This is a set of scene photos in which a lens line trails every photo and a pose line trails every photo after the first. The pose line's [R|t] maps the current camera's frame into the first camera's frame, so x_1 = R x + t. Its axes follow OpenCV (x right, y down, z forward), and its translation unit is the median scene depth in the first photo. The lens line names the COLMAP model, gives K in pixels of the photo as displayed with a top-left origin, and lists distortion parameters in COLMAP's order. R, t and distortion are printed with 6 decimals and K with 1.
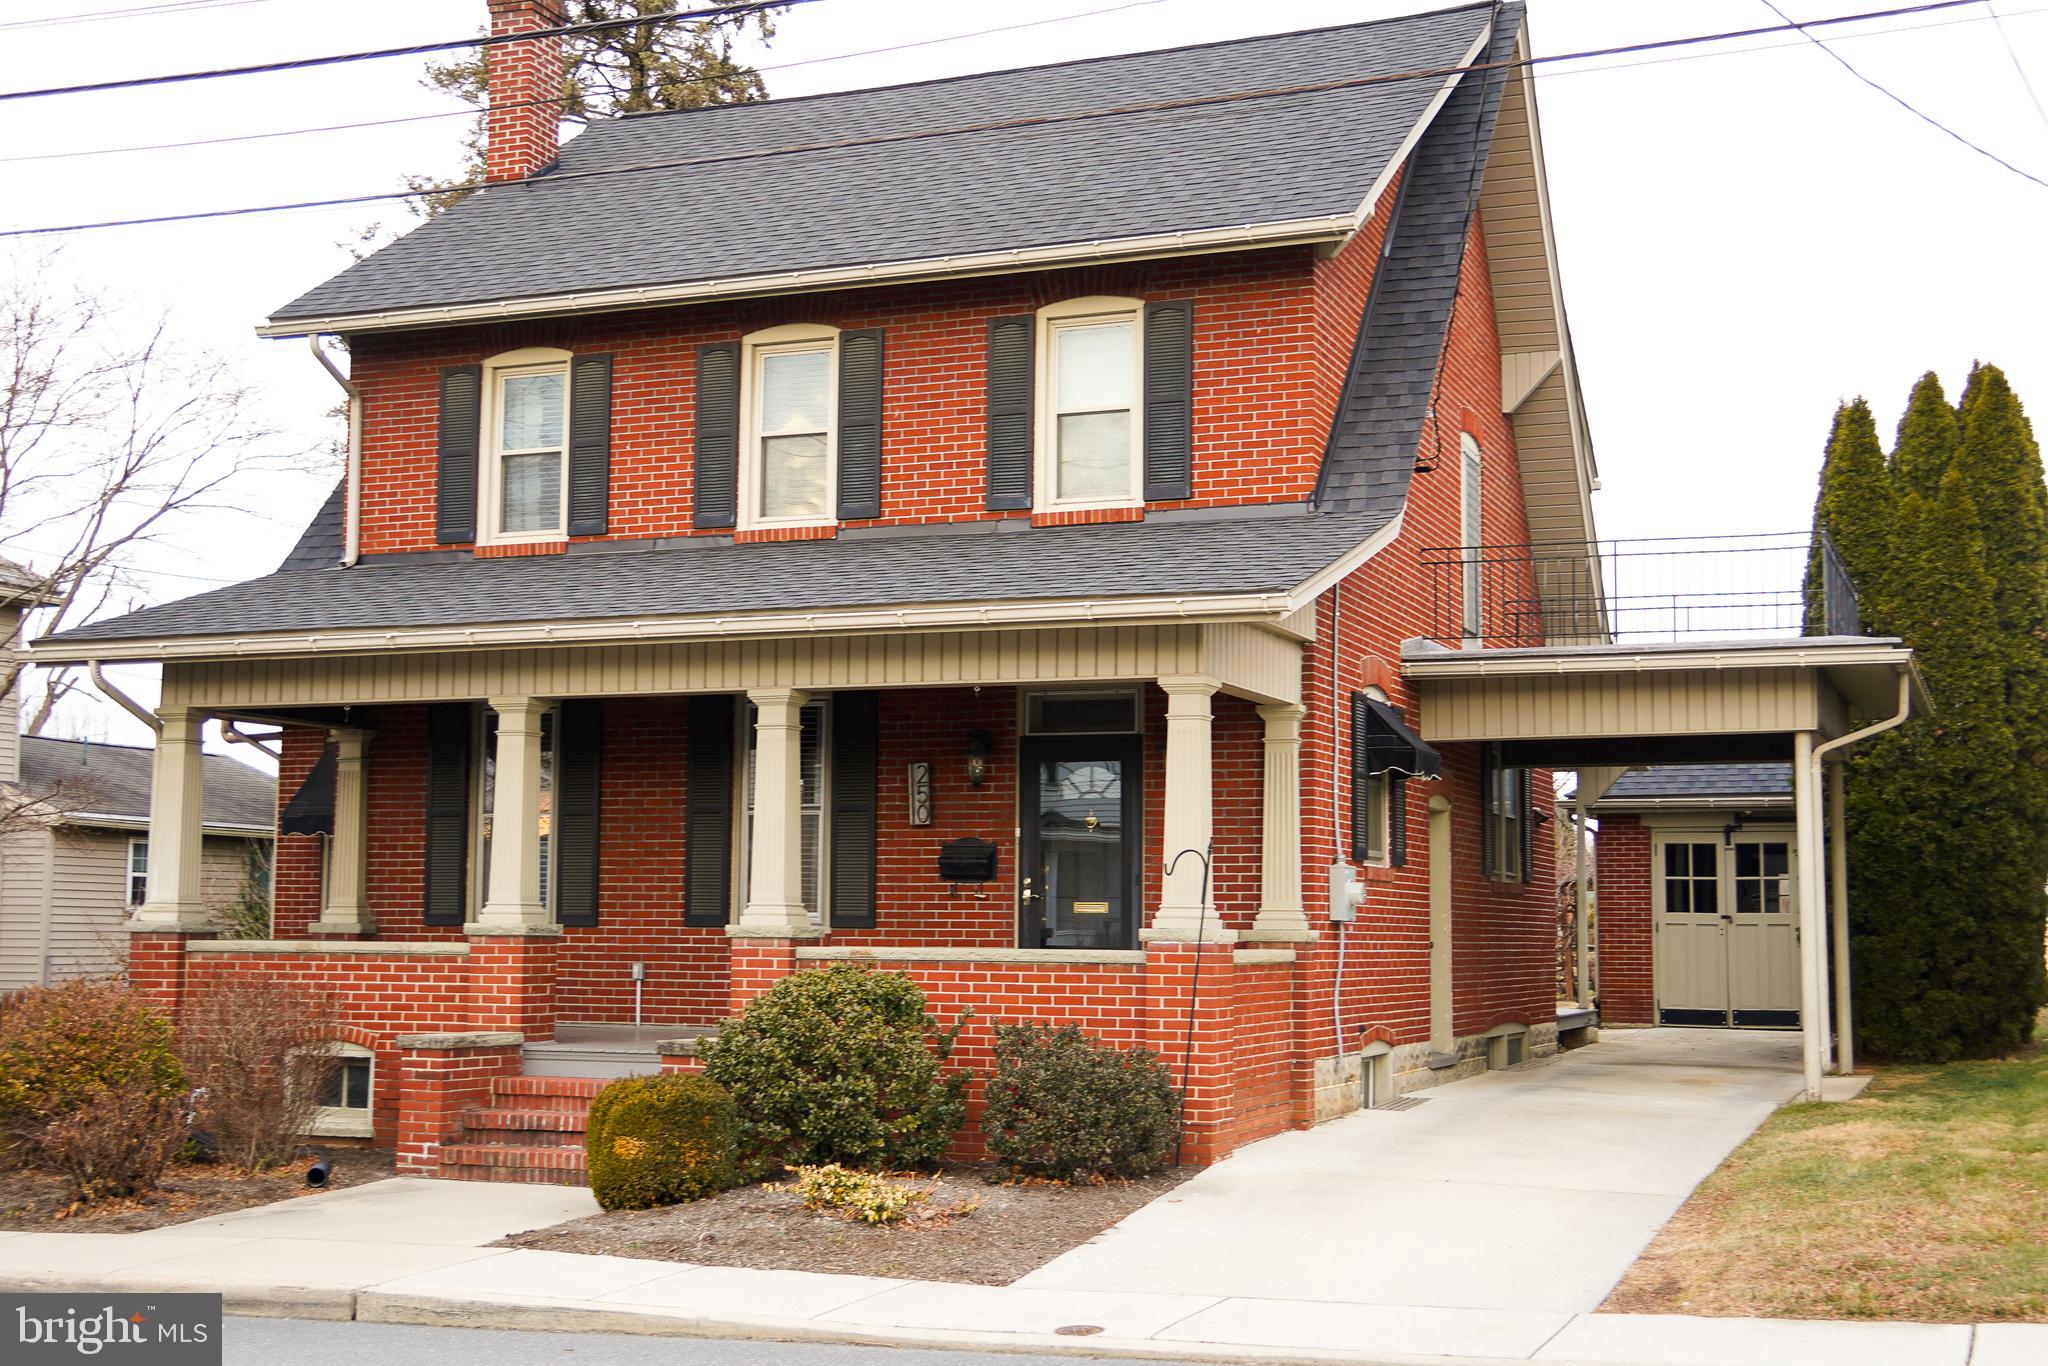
lens RADIAL K [[2495.3, 0, 1025.3], [0, 2495.3, 693.7], [0, 0, 1]] dist [0.049241, 0.000000]
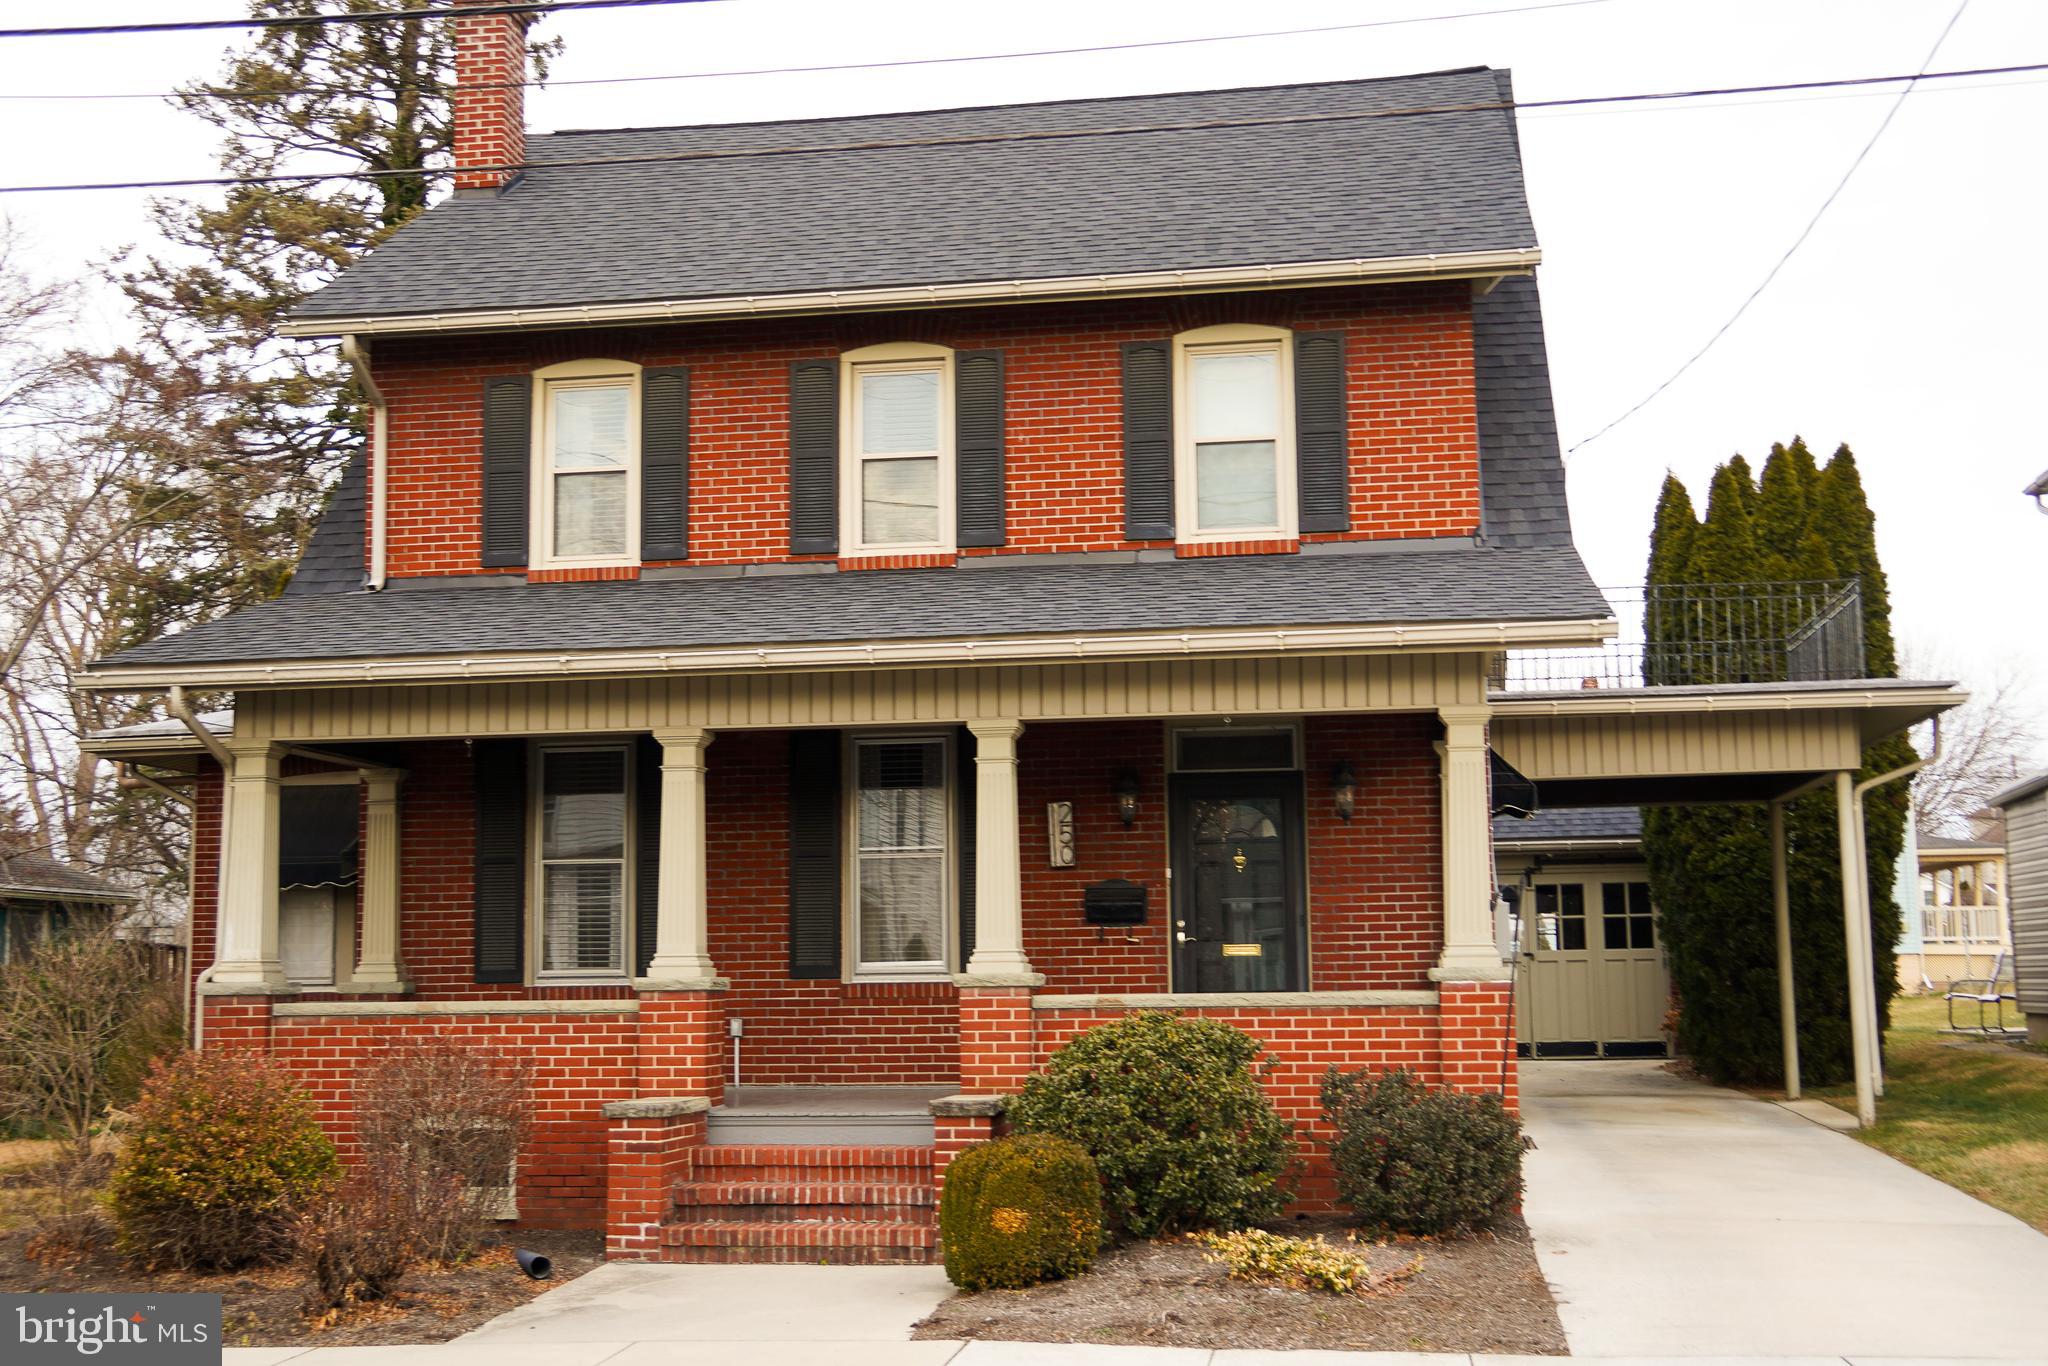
lens RADIAL K [[2358.0, 0, 1023.7], [0, 2358.0, 679.5], [0, 0, 1]] dist [0.018867, 0.000000]
pose [[0.974233, 0.009005, 0.225363, -0.255462], [-0.001480, 0.999436, -0.033537, 0.011109], [-0.225538, 0.032339, 0.973698, 0.120241]]
